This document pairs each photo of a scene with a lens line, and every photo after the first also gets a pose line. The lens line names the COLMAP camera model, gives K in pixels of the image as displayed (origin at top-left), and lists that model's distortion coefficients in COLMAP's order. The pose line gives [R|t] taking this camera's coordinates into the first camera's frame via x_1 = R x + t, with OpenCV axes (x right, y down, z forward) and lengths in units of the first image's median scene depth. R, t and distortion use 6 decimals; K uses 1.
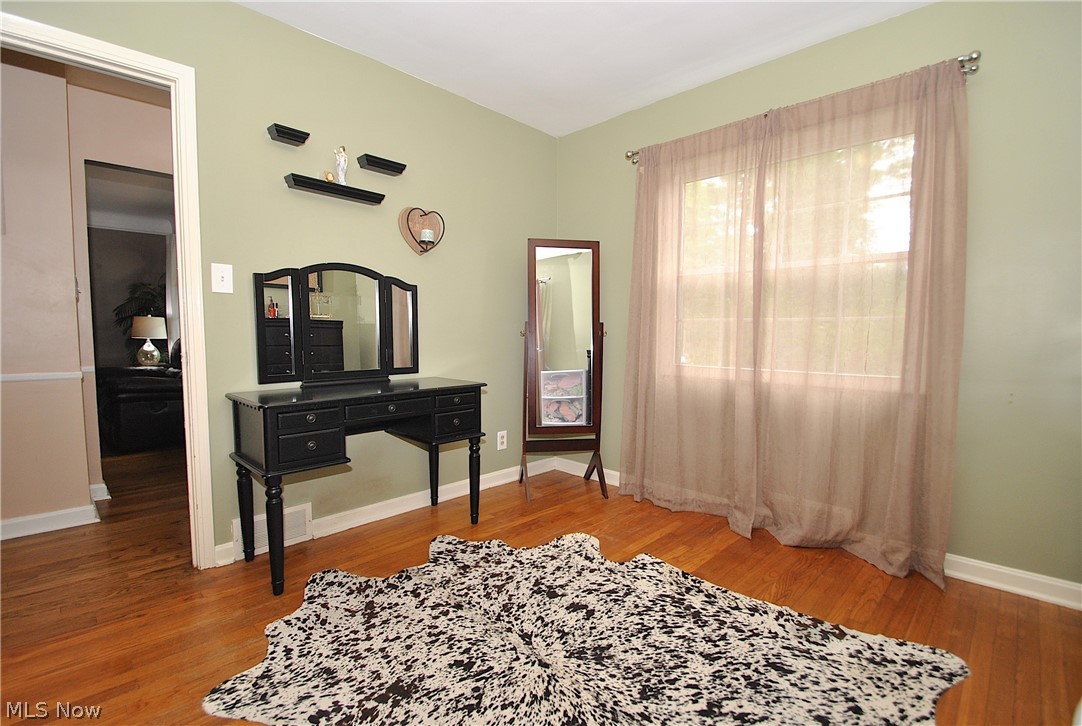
lens RADIAL K [[497.0, 0, 544.3], [0, 497.0, 367.1], [0, 0, 1]] dist [-0.004037, -0.002164]
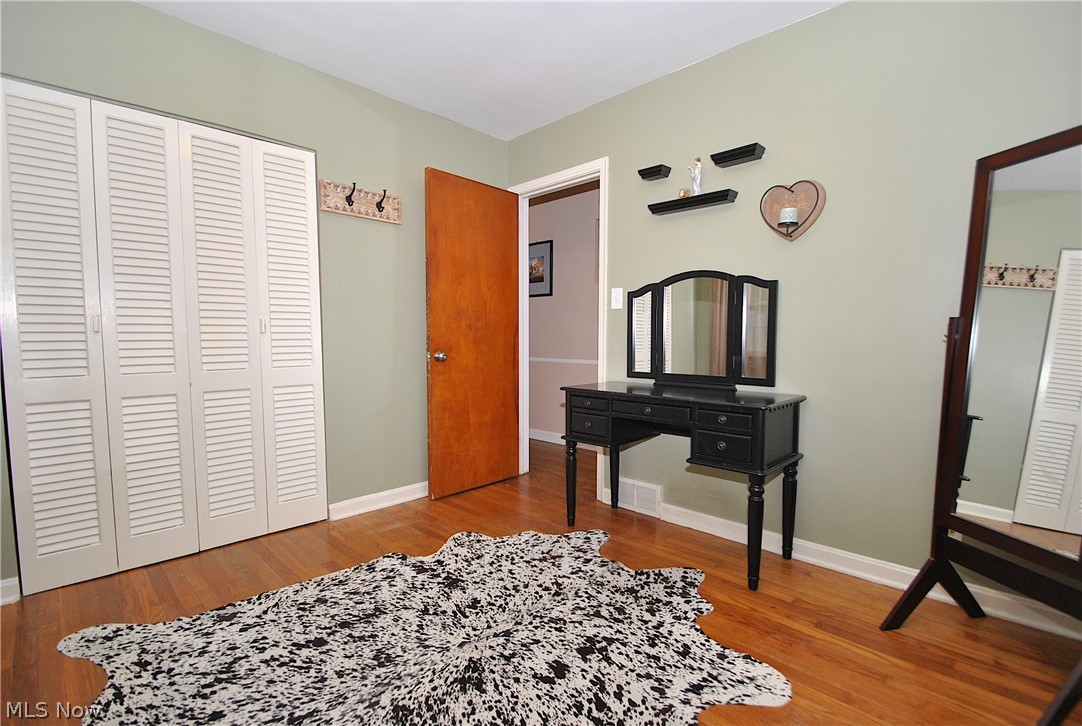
lens RADIAL K [[497.0, 0, 544.1], [0, 497.0, 364.2], [0, 0, 1]] dist [-0.004037, -0.002164]
pose [[-0.012573, 0.052315, -0.998551, 0.809493], [-0.074036, 0.995841, 0.053105, -0.057917], [0.997176, 0.074597, -0.008648, 0.888571]]
